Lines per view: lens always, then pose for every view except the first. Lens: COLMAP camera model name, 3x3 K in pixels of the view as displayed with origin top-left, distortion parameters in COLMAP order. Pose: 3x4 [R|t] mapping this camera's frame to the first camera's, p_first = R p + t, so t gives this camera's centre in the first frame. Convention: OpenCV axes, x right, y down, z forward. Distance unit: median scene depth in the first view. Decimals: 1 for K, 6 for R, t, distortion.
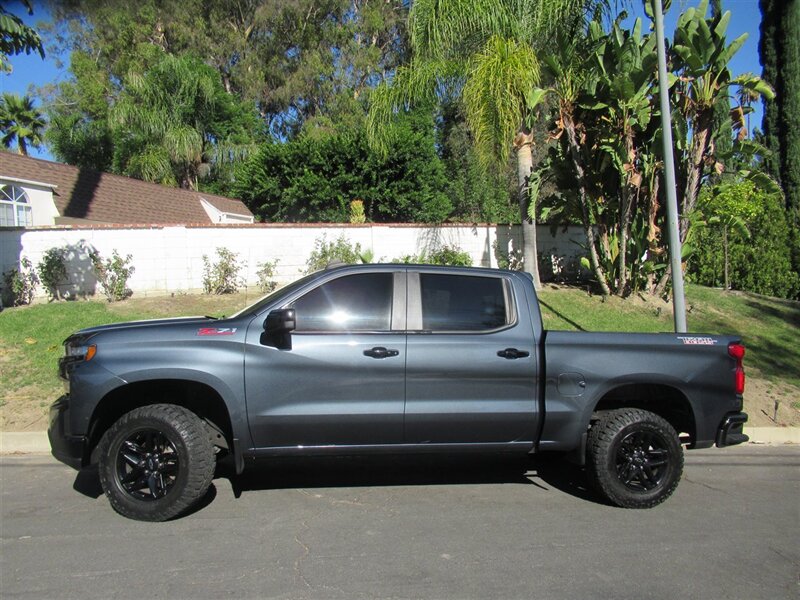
lens RADIAL K [[613.7, 0, 400.0], [0, 613.7, 300.0], [0, 0, 1]] dist [0.006376, -0.035913]
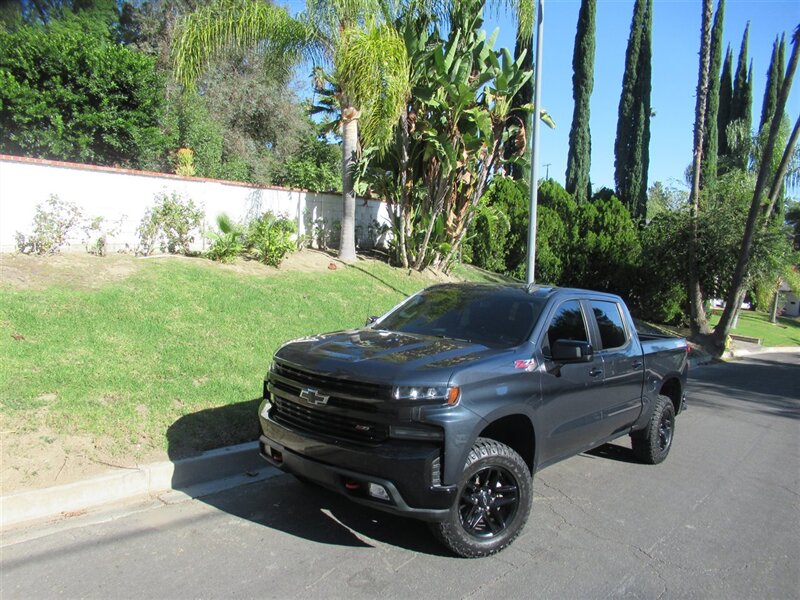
lens RADIAL K [[613.7, 0, 400.0], [0, 613.7, 300.0], [0, 0, 1]] dist [0.006376, -0.035913]
pose [[0.784823, 0.003007, 0.619713, -0.368255], [-0.068107, 0.994349, 0.081428, -0.040197], [-0.615966, -0.106114, 0.780593, 0.114323]]
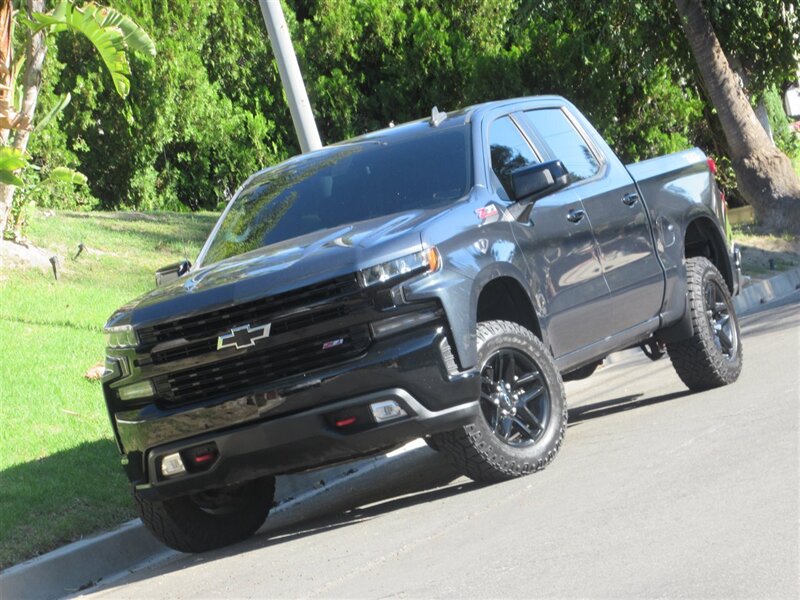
lens RADIAL K [[3300.0, 0, 400.0], [0, 3300.0, 300.0], [0, 0, 1]] dist [0.985048, 4.362070]
pose [[0.511867, -0.179992, 0.839997, -1.172176], [0.241027, 0.968620, 0.060678, -0.033881], [-0.824559, 0.171402, 0.539188, -0.306035]]
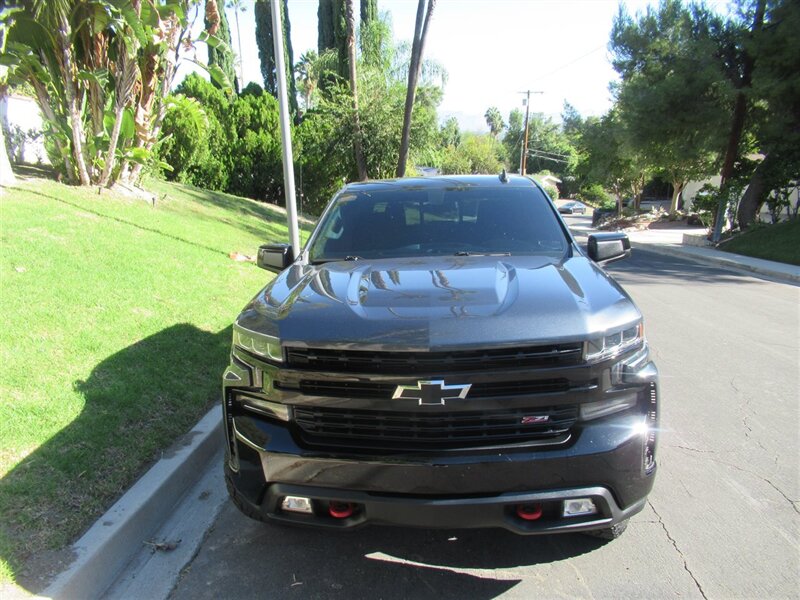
lens RADIAL K [[604.5, 0, 400.0], [0, 604.5, 300.0], [0, 0, 1]] dist [0.001393, 0.016745]
pose [[0.269744, -0.211875, 0.939333, -0.366902], [0.017527, 0.976411, 0.215206, -0.025436], [-0.962772, -0.041586, 0.267095, 0.344480]]
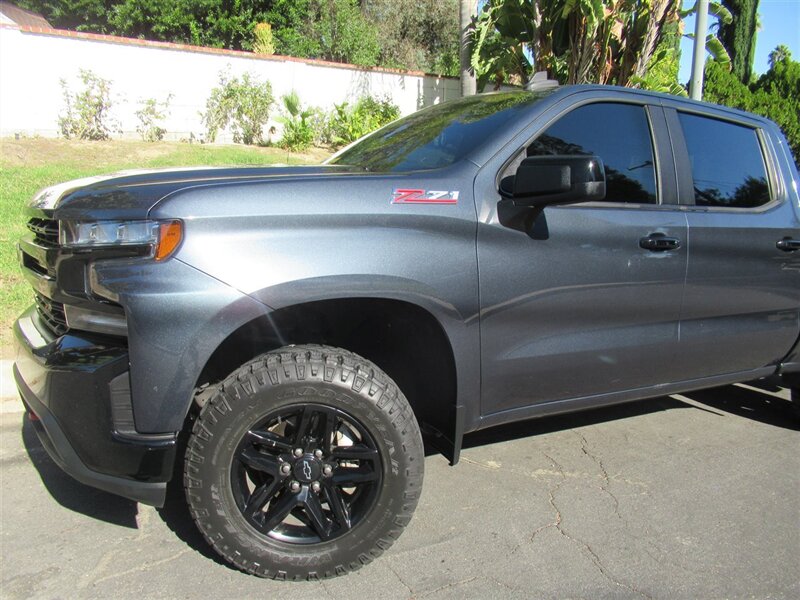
lens RADIAL K [[597.3, 0, 401.6], [0, 597.3, 318.3], [0, 0, 1]] dist [-0.008443, 0.004183]
pose [[0.946974, -0.039695, 0.318848, -0.157300], [-0.038825, 0.970932, 0.236184, 0.011464], [-0.318955, -0.236039, 0.917907, 0.185710]]
